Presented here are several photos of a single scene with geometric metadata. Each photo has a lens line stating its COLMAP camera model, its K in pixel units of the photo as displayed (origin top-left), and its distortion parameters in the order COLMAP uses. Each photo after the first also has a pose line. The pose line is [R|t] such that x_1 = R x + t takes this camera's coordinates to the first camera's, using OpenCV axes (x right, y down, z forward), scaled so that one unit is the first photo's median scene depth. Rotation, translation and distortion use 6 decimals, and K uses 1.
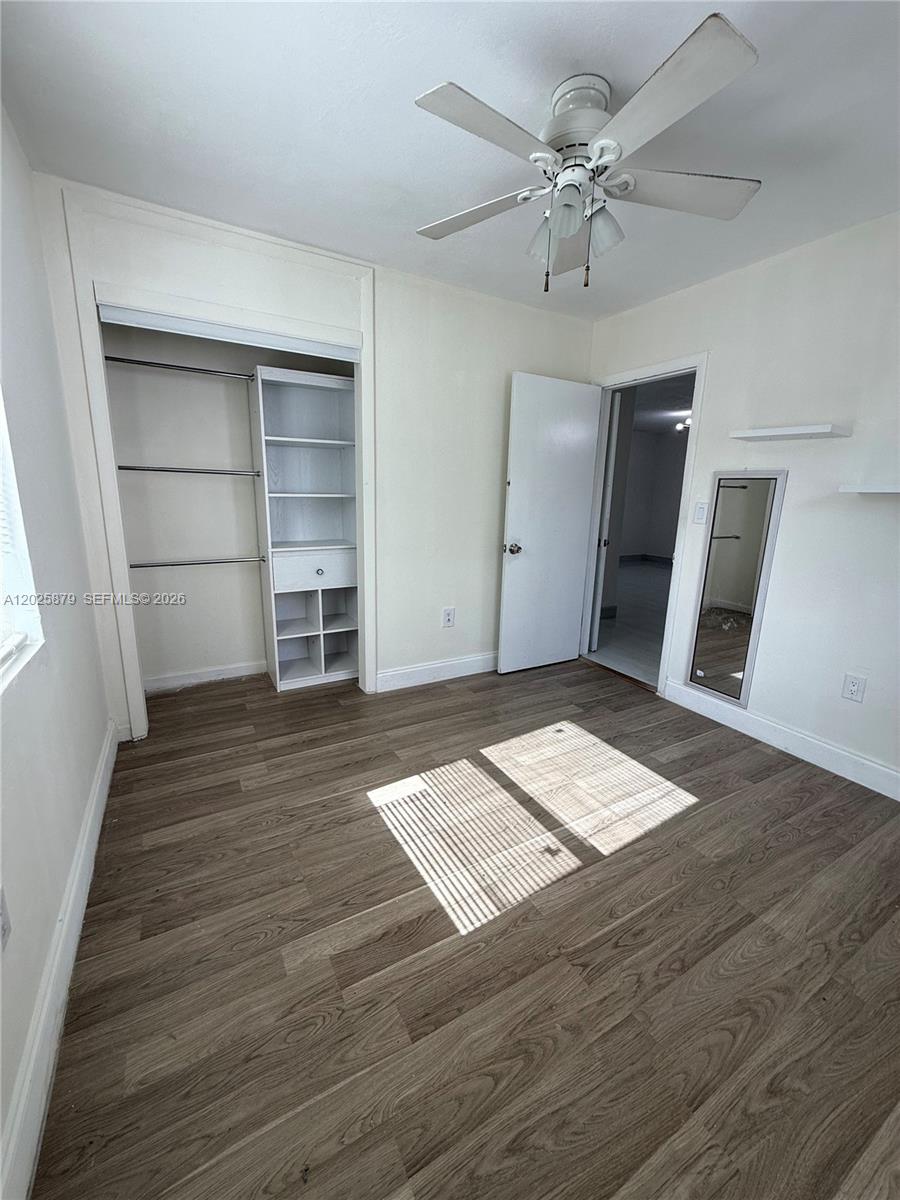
lens RADIAL K [[478.7, 0, 448.8], [0, 478.7, 595.3], [0, 0, 1]] dist [-0.004414, 0.000855]
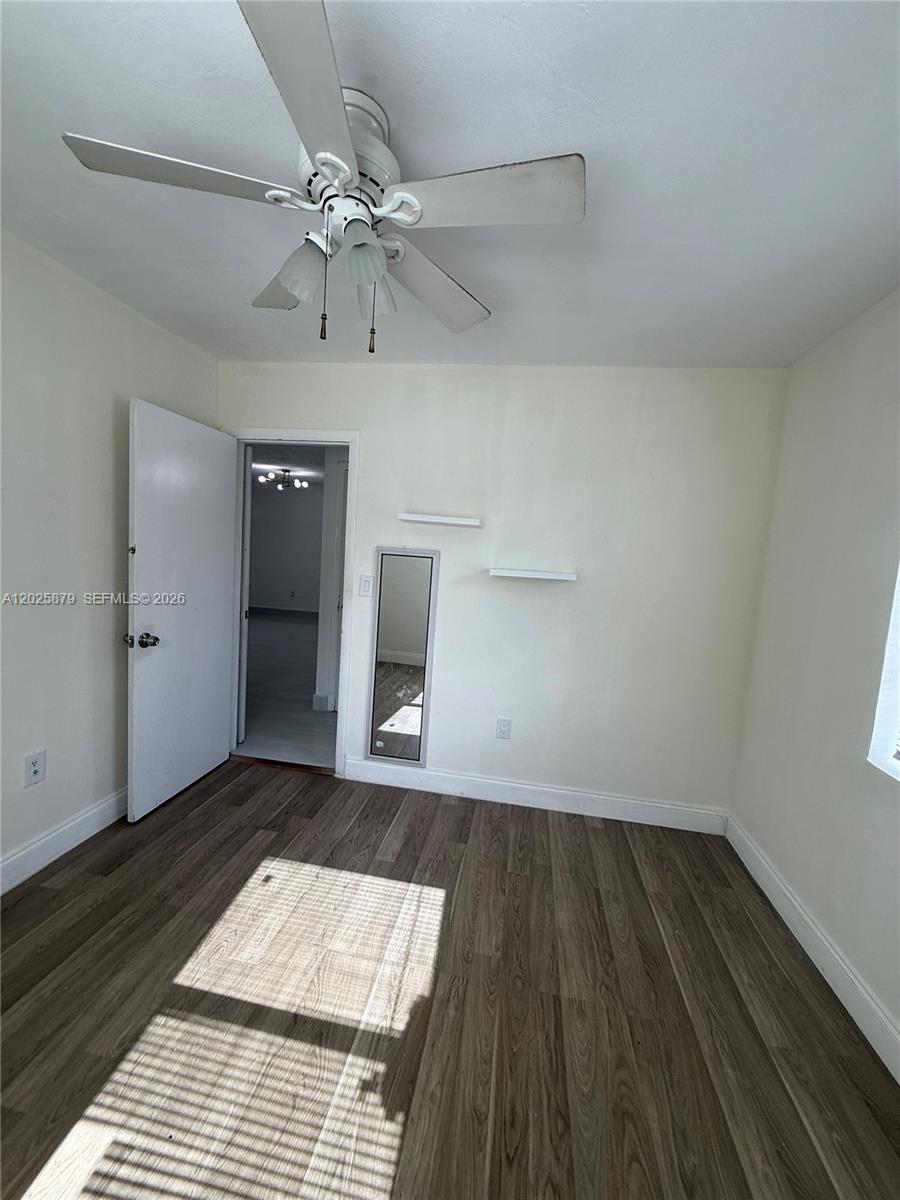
lens RADIAL K [[478.7, 0, 451.5], [0, 478.7, 594.0], [0, 0, 1]] dist [-0.004414, 0.000855]
pose [[0.627402, -0.054225, 0.776806, -0.184740], [0.115904, 0.992963, -0.024299, -0.140529], [-0.770022, 0.105280, 0.629272, 0.293116]]
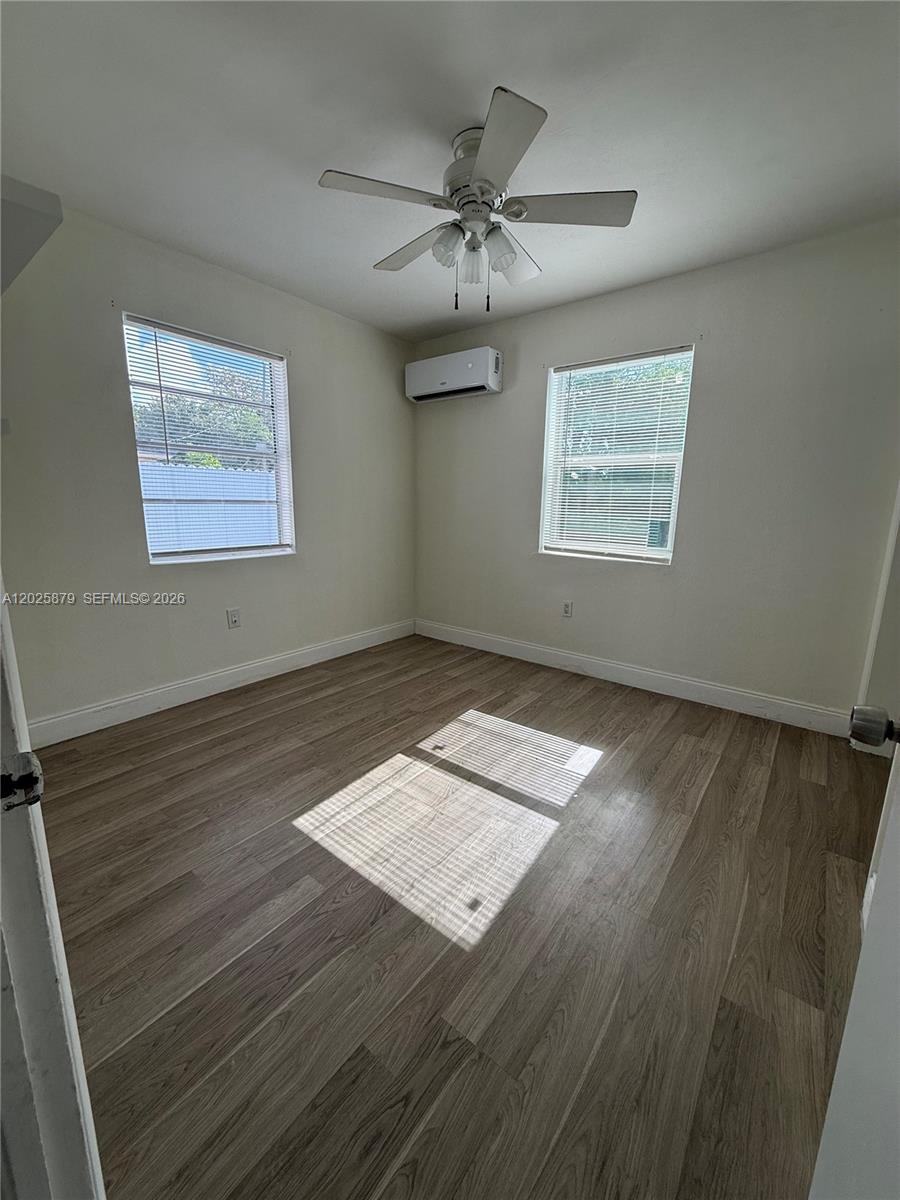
lens RADIAL K [[478.7, 0, 446.4], [0, 478.7, 596.9], [0, 0, 1]] dist [-0.004414, 0.000855]
pose [[-0.926640, 0.034911, -0.374326, 0.542164], [-0.116721, 0.919761, 0.374721, -0.282279], [0.357372, 0.390923, -0.848212, 1.577158]]
